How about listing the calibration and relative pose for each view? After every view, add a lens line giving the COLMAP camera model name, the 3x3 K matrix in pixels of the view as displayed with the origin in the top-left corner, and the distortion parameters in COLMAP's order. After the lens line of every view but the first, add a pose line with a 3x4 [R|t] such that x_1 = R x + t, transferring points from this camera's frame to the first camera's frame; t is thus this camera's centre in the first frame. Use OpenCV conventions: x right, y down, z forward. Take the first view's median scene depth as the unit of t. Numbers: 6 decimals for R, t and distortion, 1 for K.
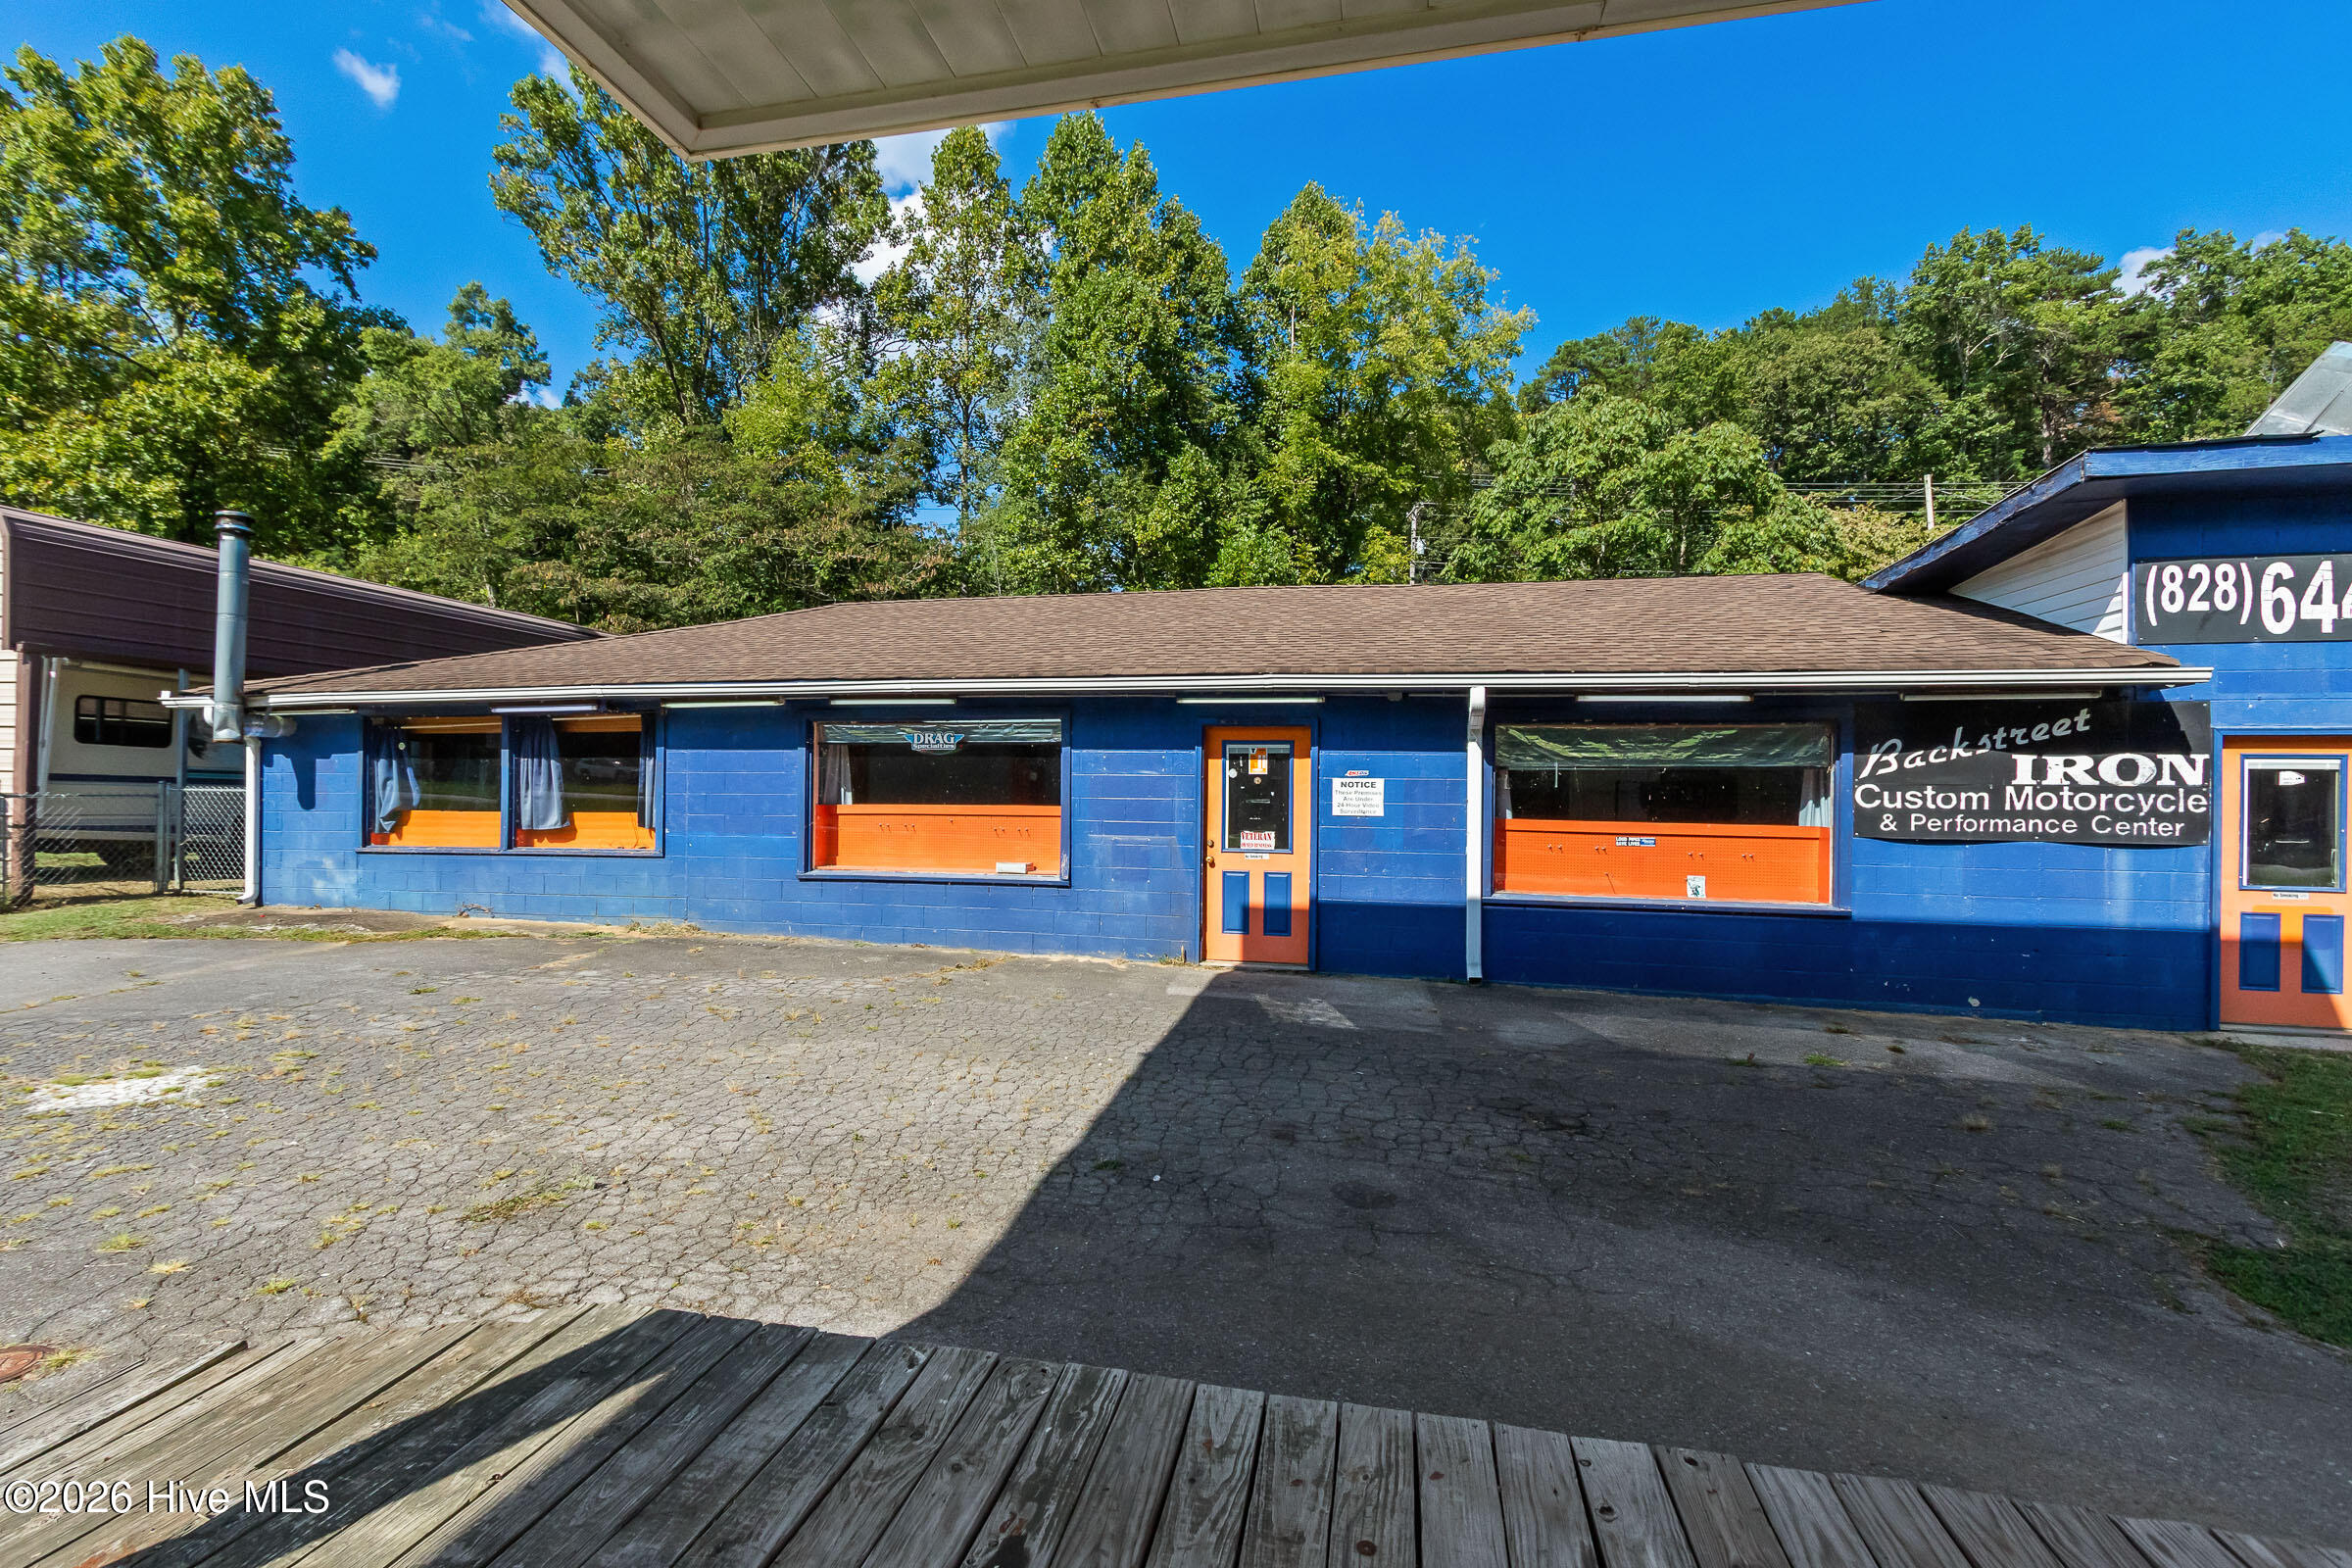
lens RADIAL K [[1095.0, 0, 1151.7], [0, 1095.0, 775.9], [0, 0, 1]] dist [0.003135, -0.002383]
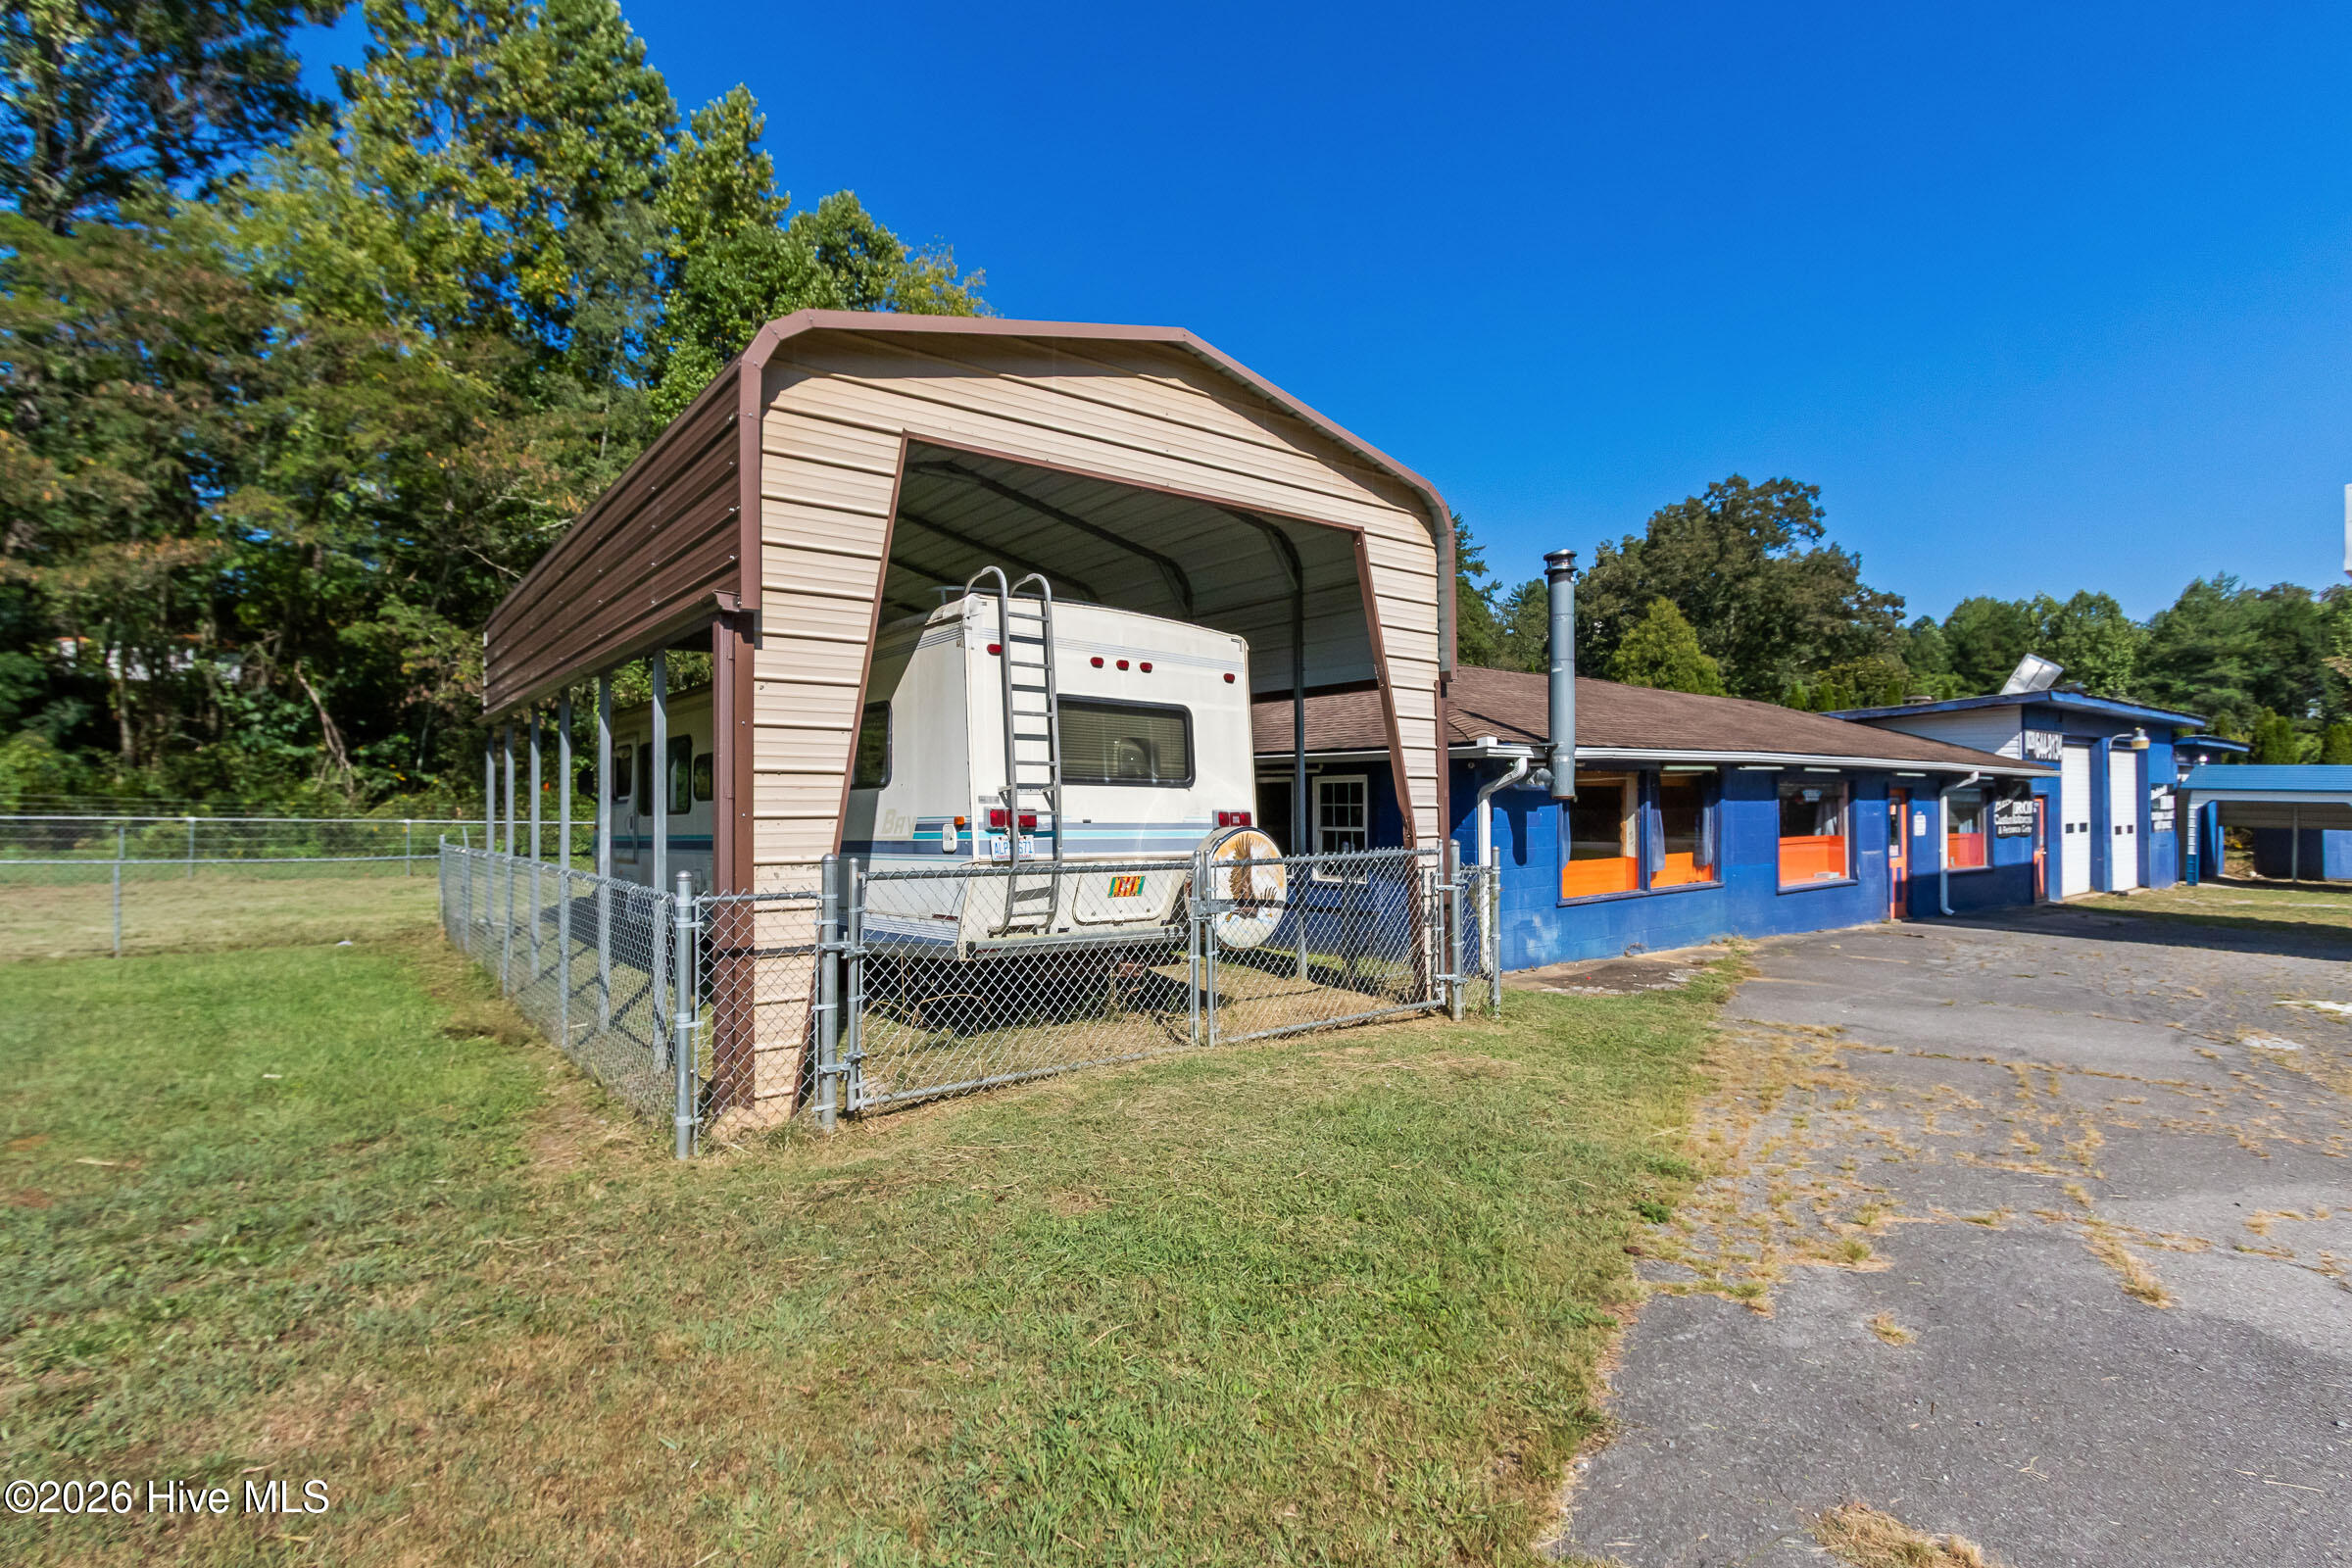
lens RADIAL K [[1095.0, 0, 1151.7], [0, 1095.0, 775.9], [0, 0, 1]] dist [0.003135, -0.002383]
pose [[0.637562, 0.009516, 0.770341, -1.837095], [0.005232, 0.999847, -0.016681, -0.036676], [-0.770382, 0.014666, 0.637414, 0.688632]]
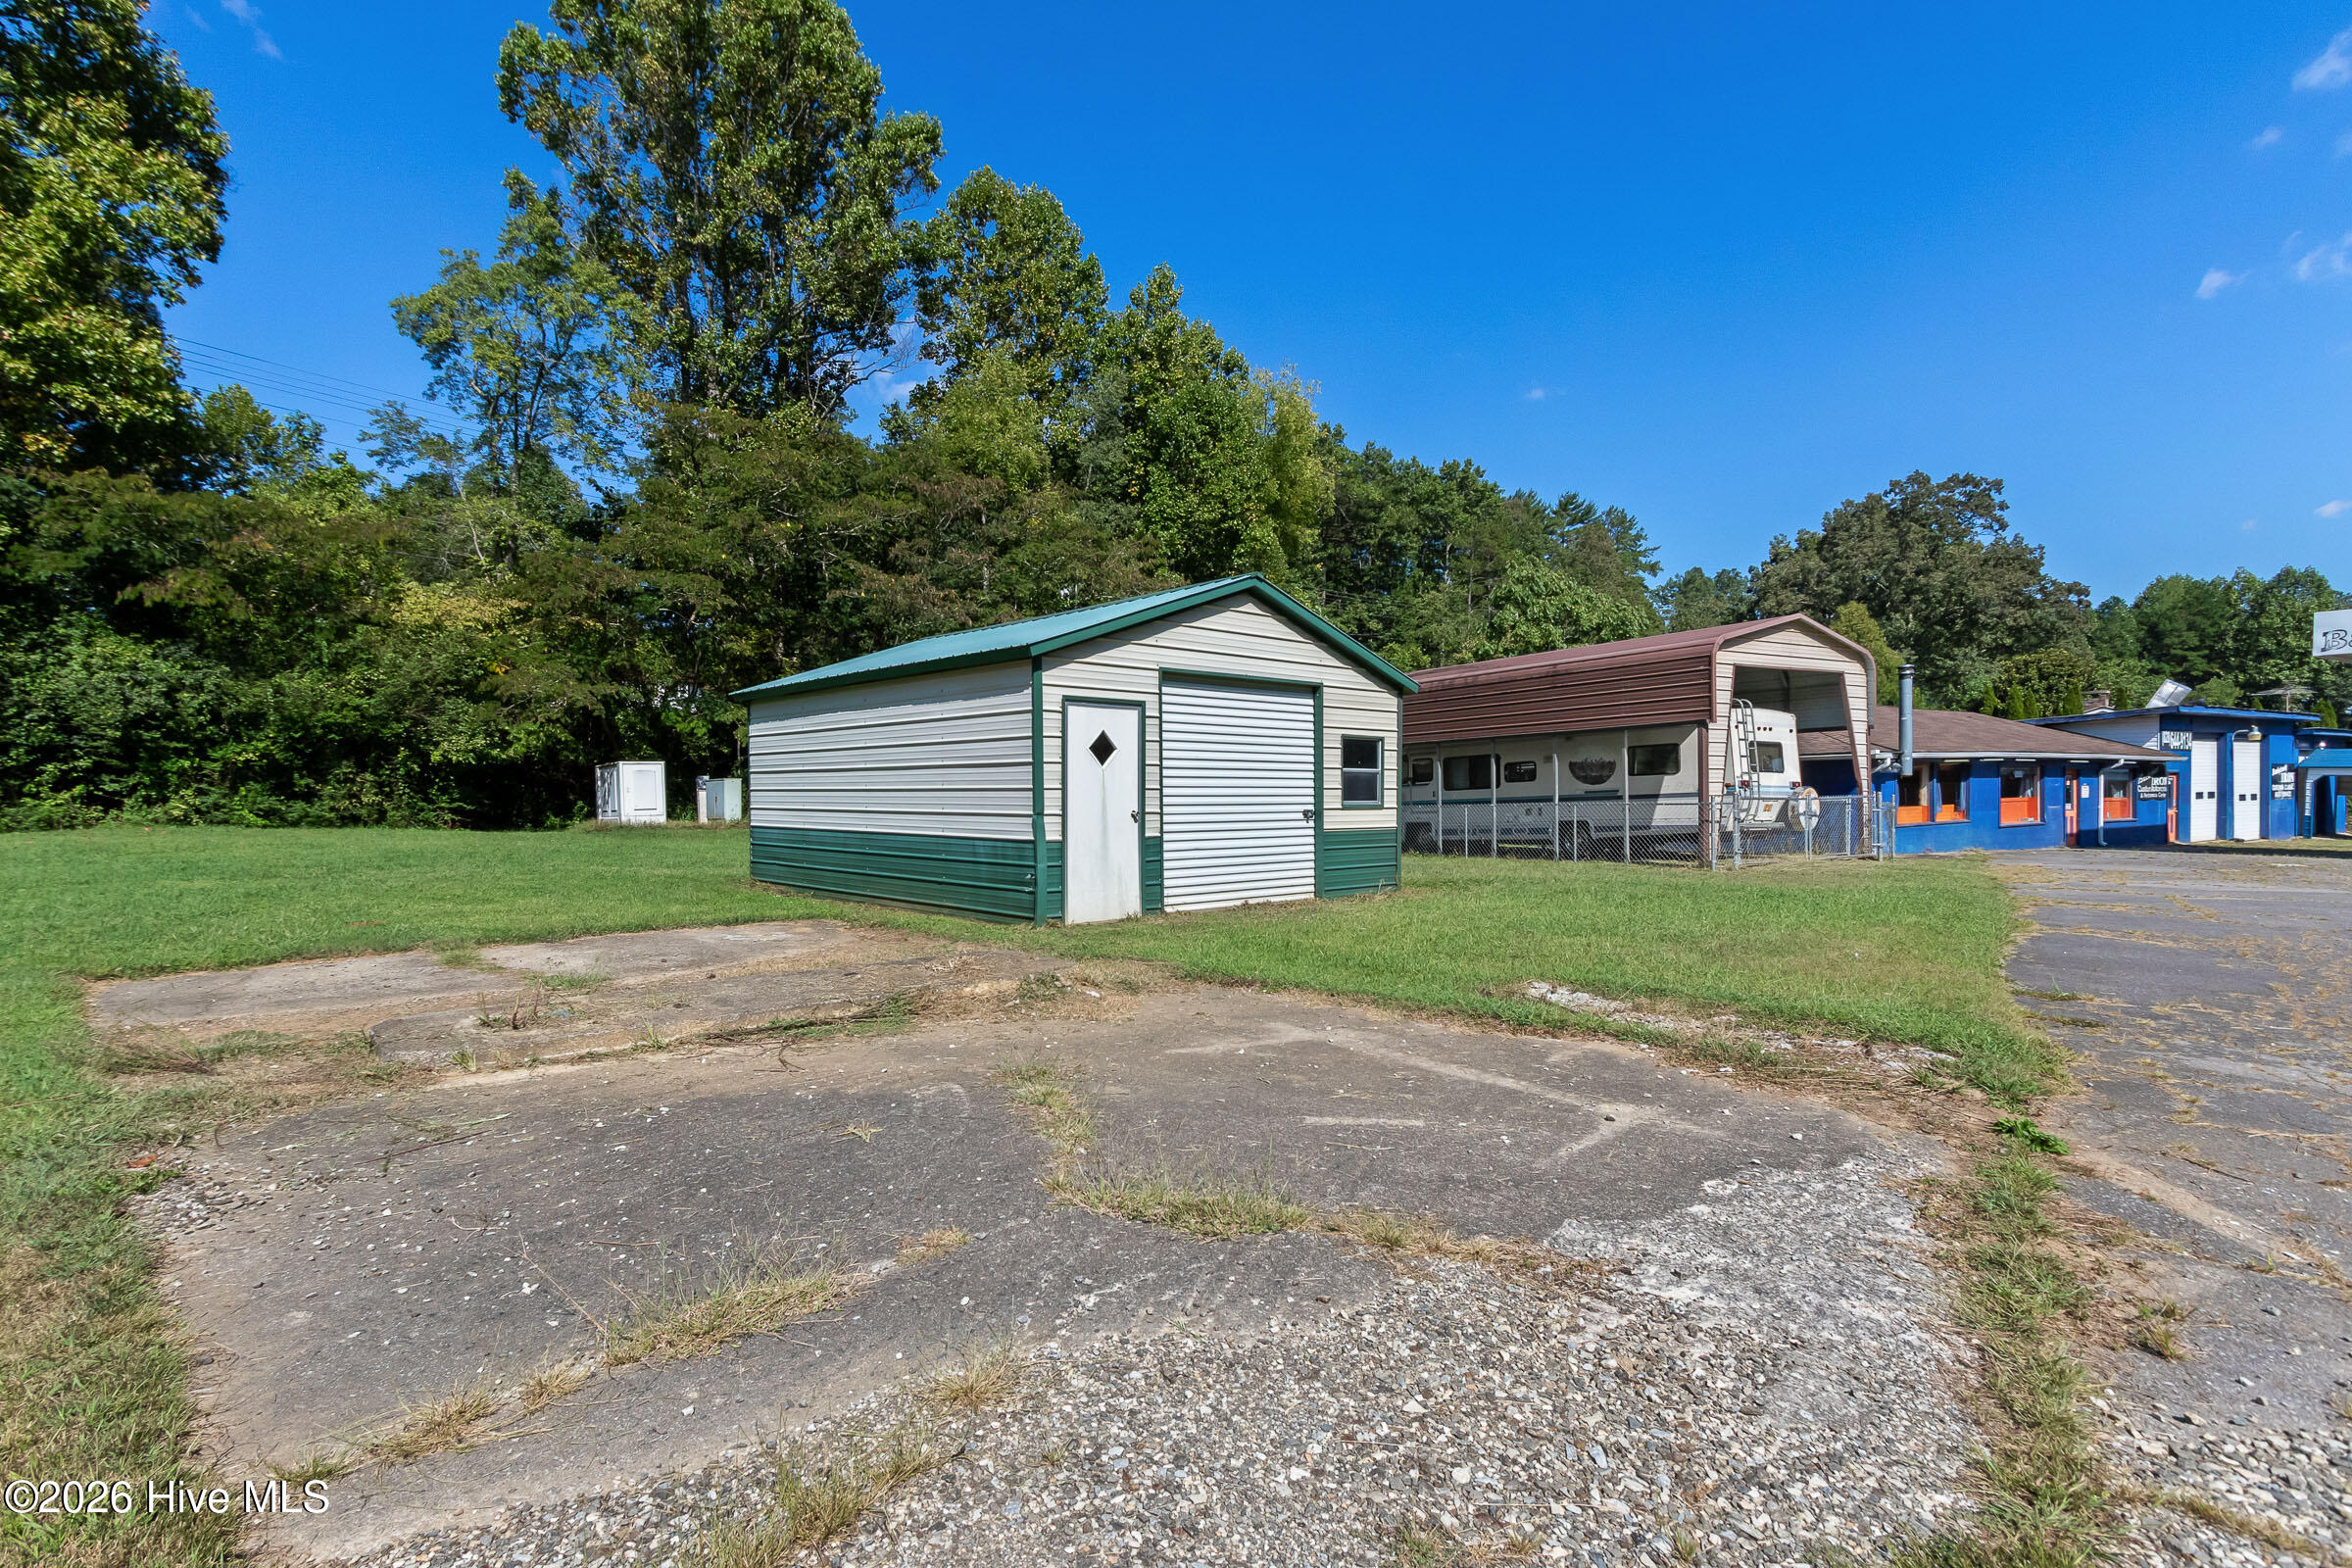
lens RADIAL K [[1090.3, 0, 1173.9], [0, 1090.3, 812.2], [0, 0, 1]] dist [-0.000693, -0.000083]
pose [[0.709717, -0.026933, 0.703972, -3.471638], [0.020314, 0.999636, 0.017764, -0.027319], [-0.704194, 0.001693, 0.710005, 0.509607]]
